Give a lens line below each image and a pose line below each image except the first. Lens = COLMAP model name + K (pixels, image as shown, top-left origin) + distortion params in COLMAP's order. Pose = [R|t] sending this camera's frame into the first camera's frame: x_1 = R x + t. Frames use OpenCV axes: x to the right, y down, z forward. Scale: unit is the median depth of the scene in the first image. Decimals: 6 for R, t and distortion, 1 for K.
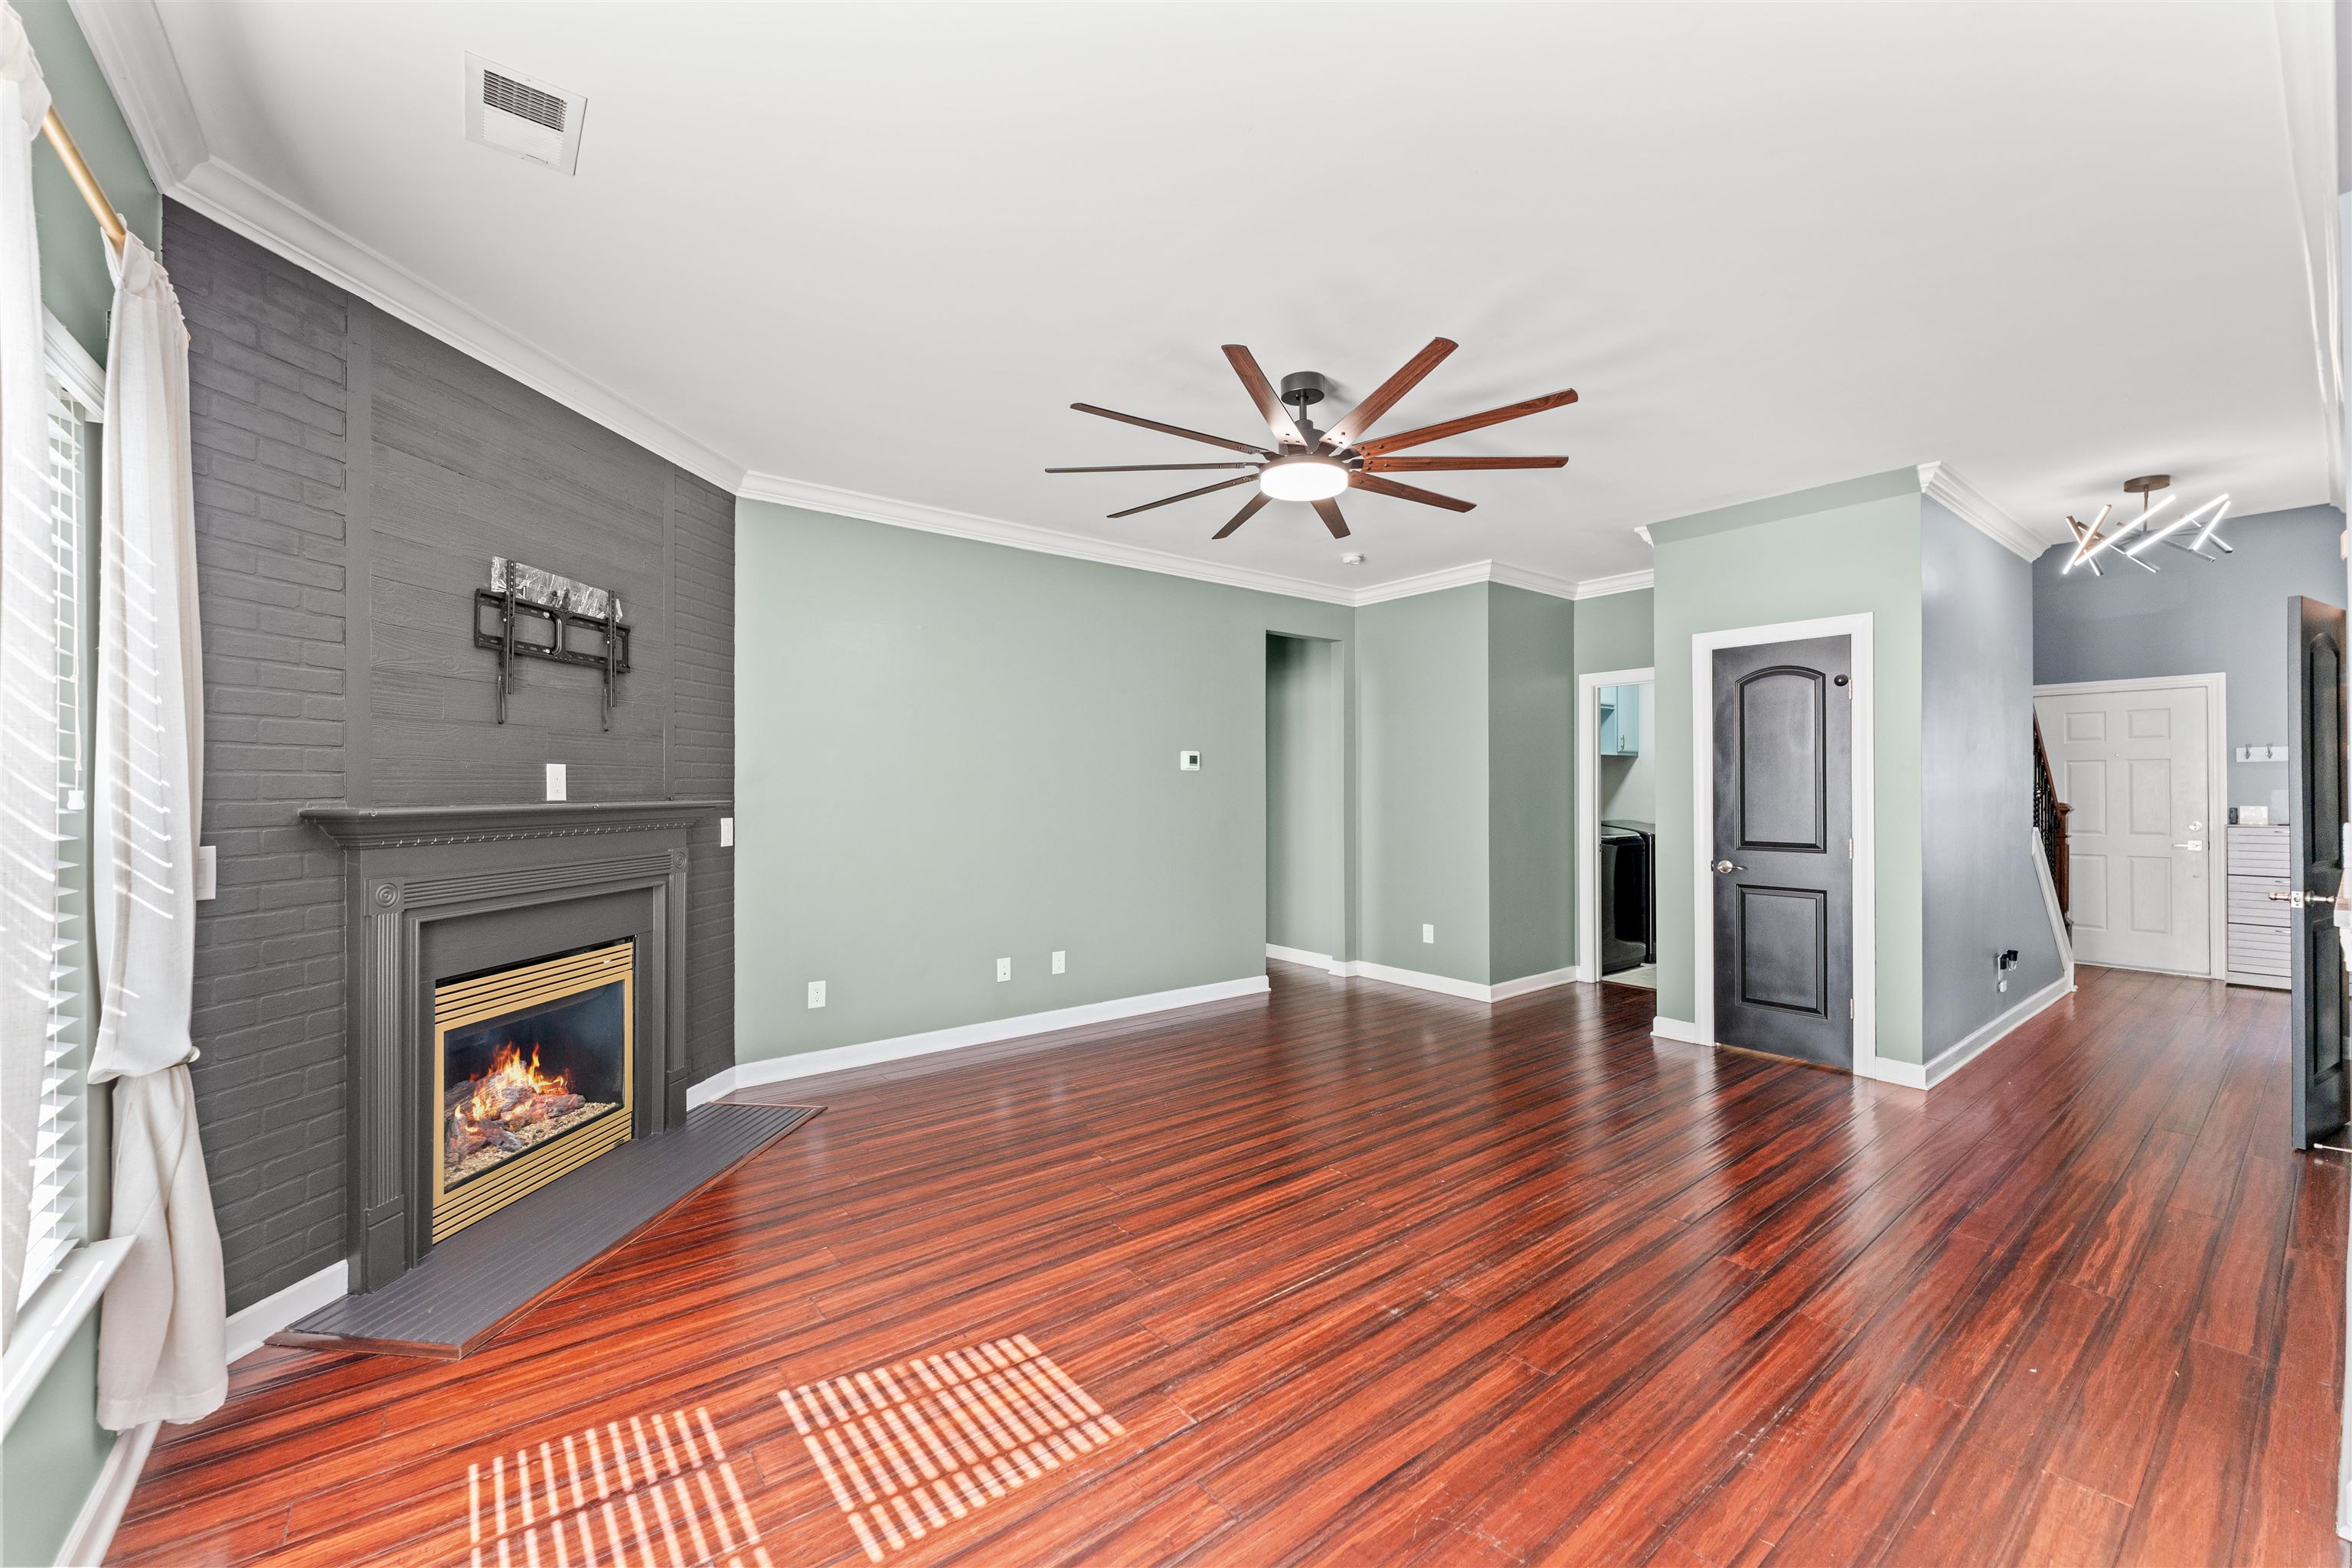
lens RADIAL K [[942.2, 0, 1181.8], [0, 942.2, 790.4], [0, 0, 1]] dist [-0.002284, -0.000233]
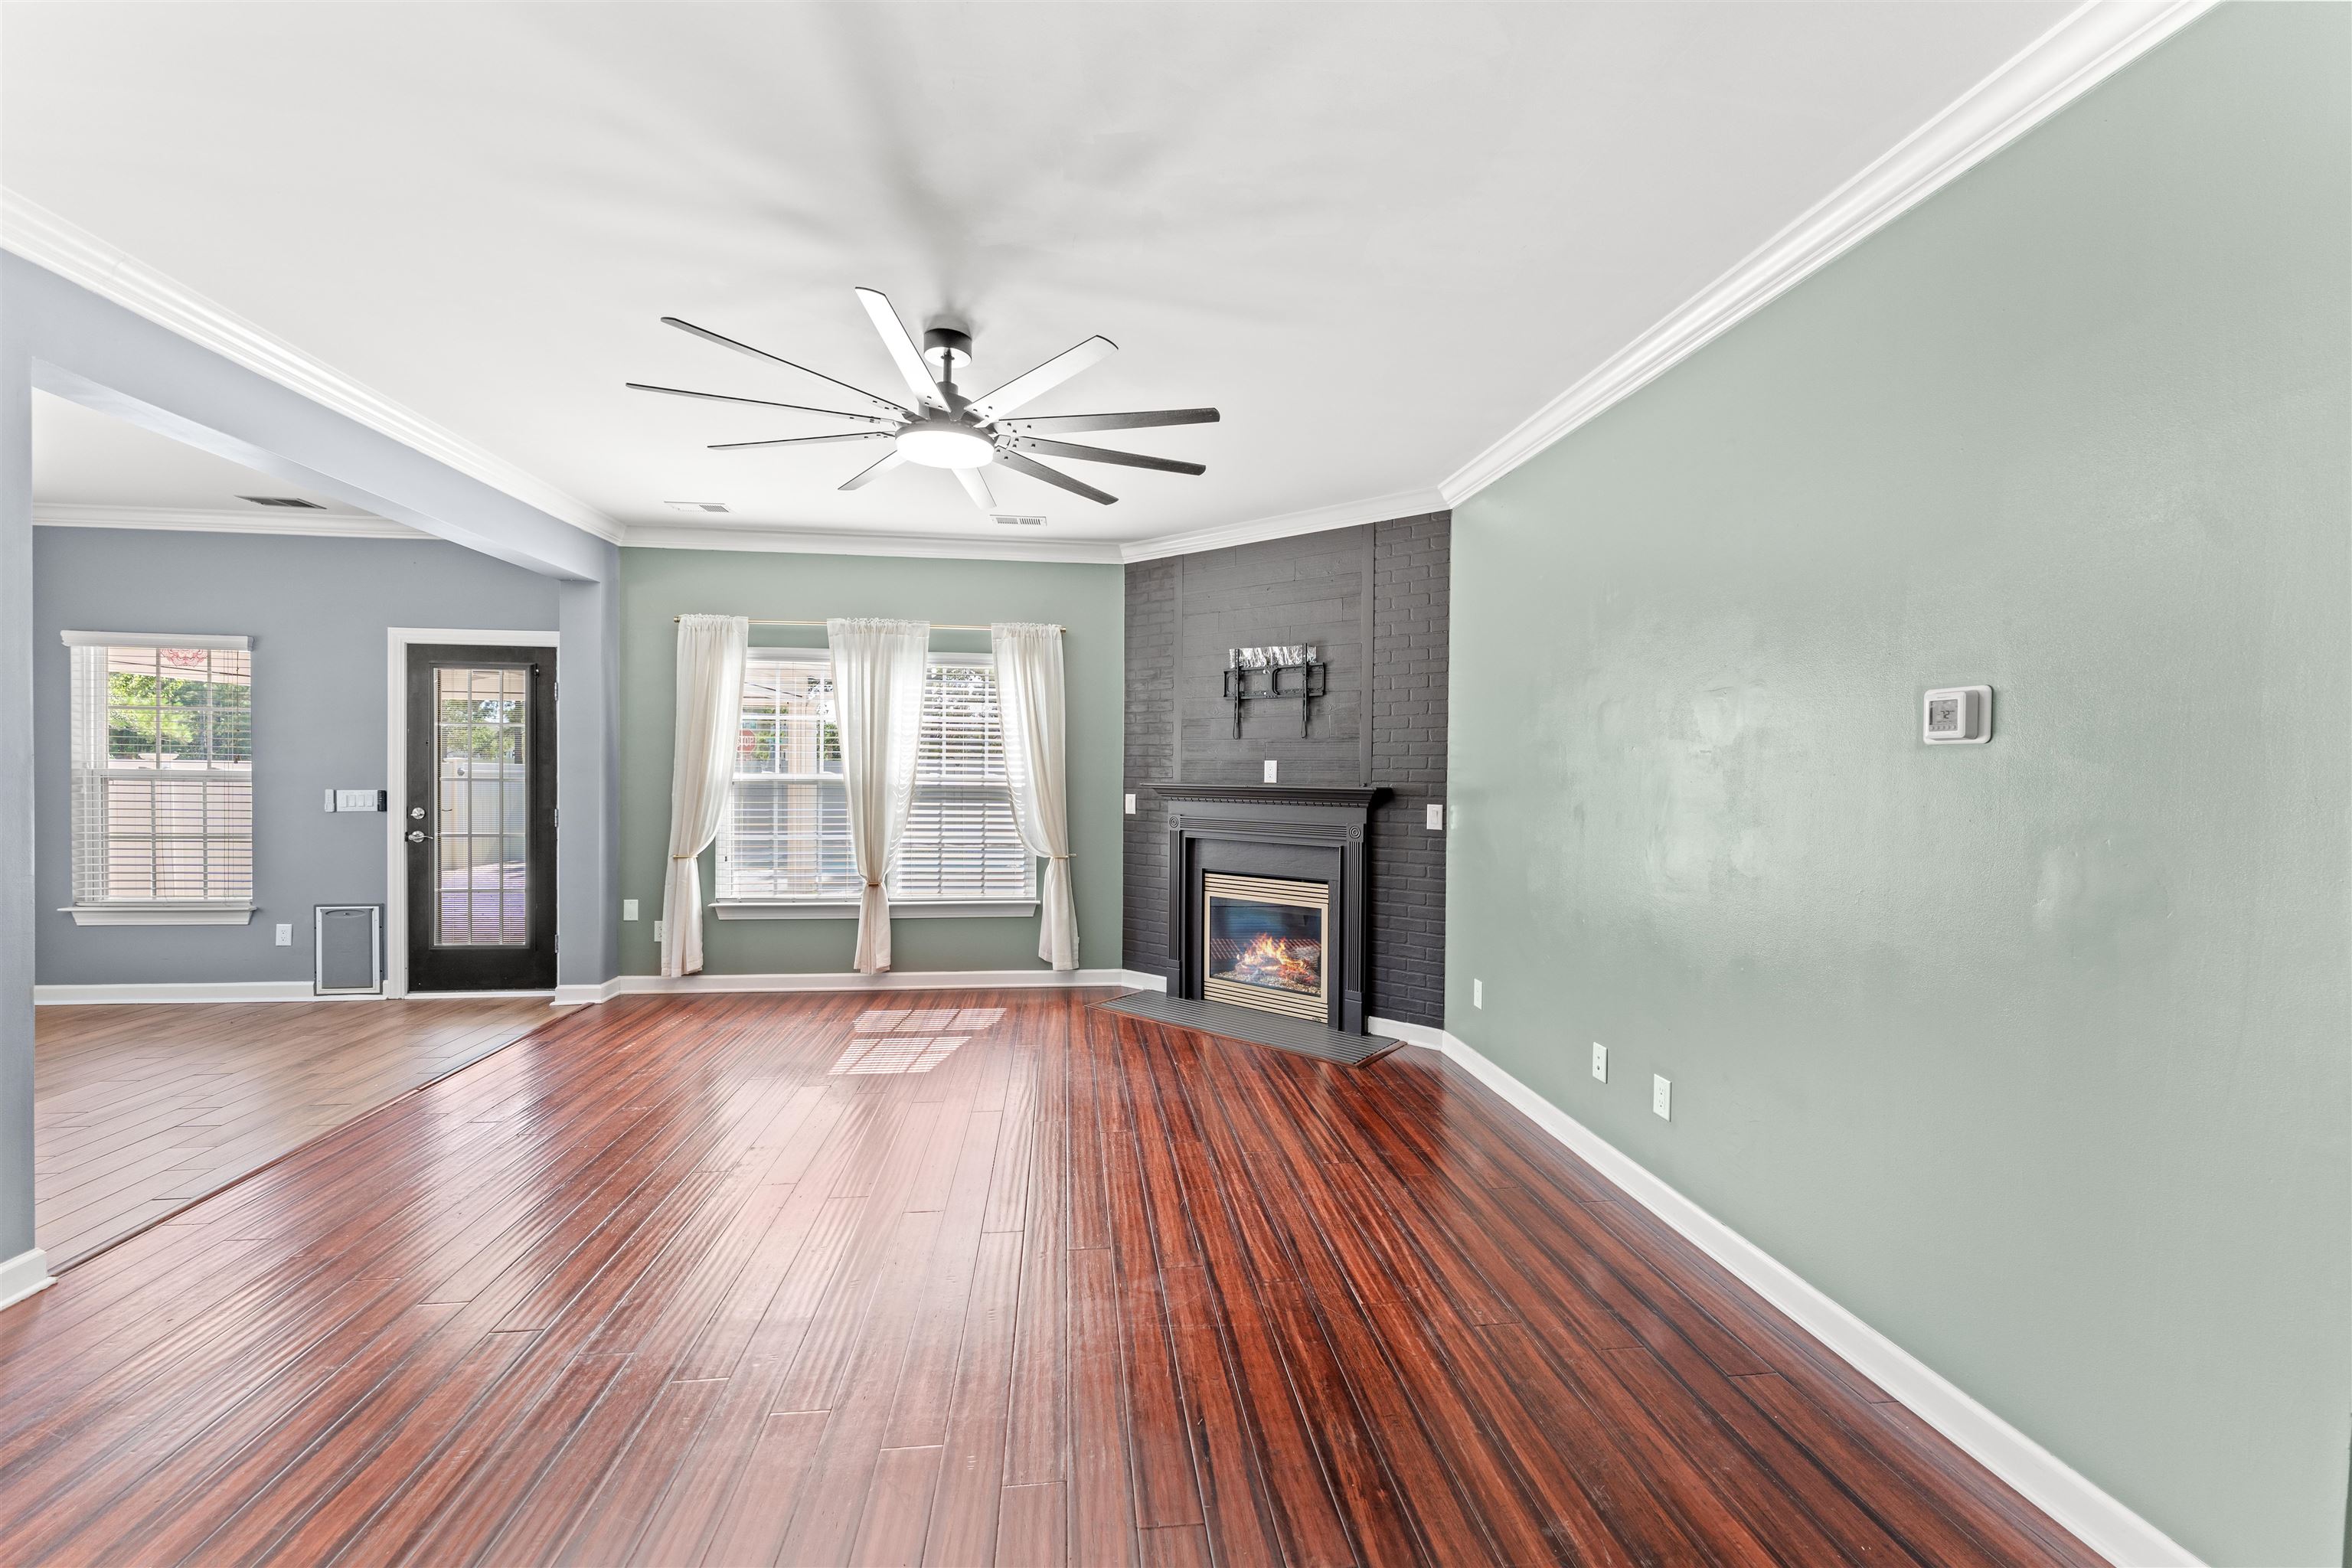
lens RADIAL K [[942.2, 0, 1185.4], [0, 942.2, 774.5], [0, 0, 1]] dist [-0.002284, -0.000233]
pose [[-0.524633, -0.001854, -0.851327, 0.822209], [-0.015026, 0.999862, 0.007083, -0.013183], [0.851196, 0.016508, -0.524588, 1.734354]]
